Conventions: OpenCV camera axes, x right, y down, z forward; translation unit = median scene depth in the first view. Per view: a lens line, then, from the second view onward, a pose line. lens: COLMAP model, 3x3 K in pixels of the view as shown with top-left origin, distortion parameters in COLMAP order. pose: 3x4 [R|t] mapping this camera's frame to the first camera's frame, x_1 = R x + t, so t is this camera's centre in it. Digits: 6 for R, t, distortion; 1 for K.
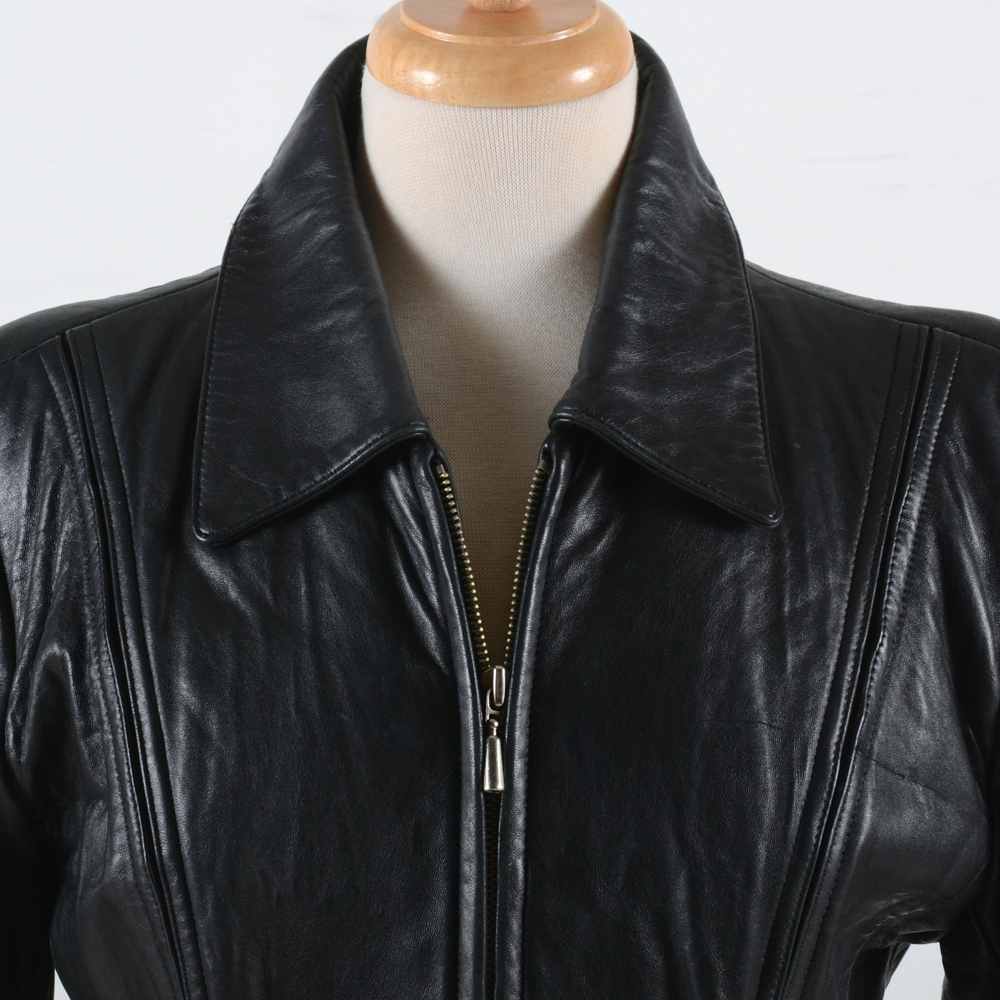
lens RADIAL K [[3121.9, 0, 500.0], [0, 3121.9, 500.0], [0, 0, 1]] dist [0.358862, 0.527017]
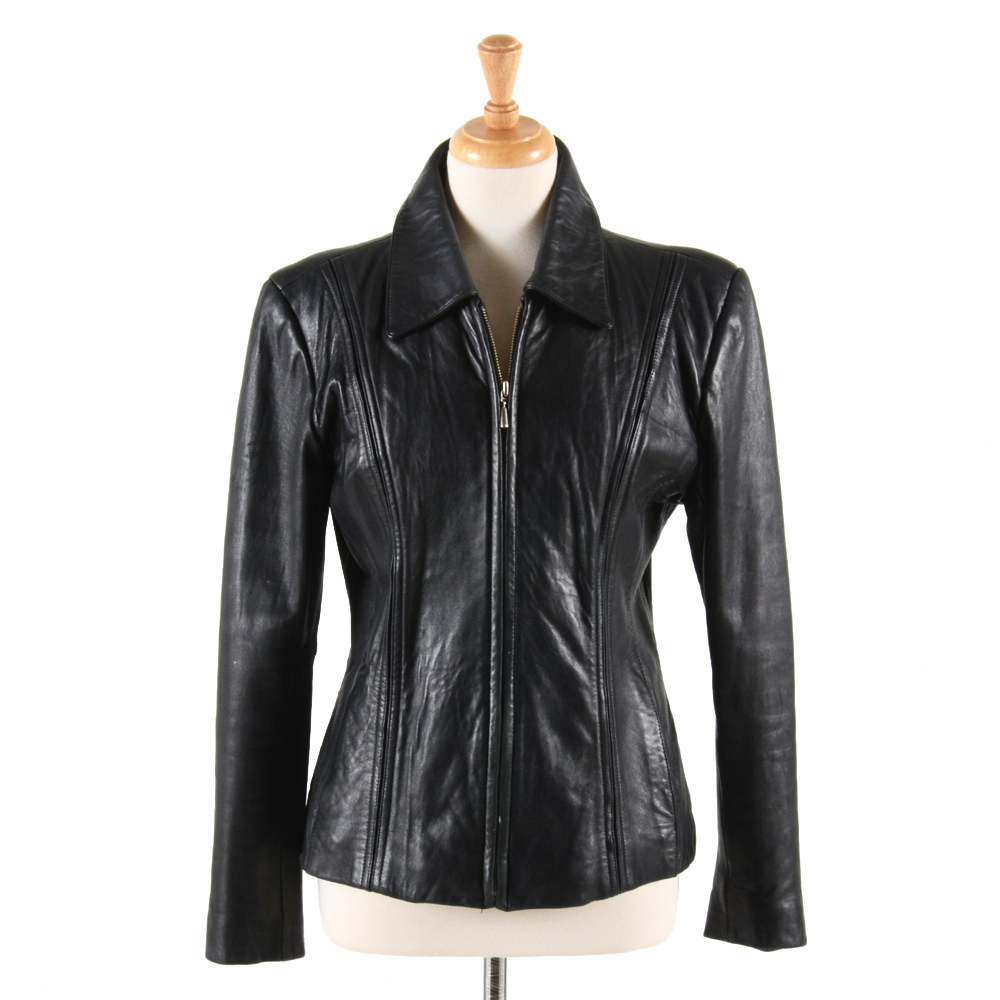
lens RADIAL K [[2785.7, 0, 500.0], [0, 2785.7, 500.0], [0, 0, 1]] dist [0.419859, -0.158185]
pose [[0.999899, -0.014166, 0.001453, -0.009706], [0.014160, 0.999892, 0.003896, 0.140928], [-0.001508, -0.003875, 0.999991, -1.324060]]
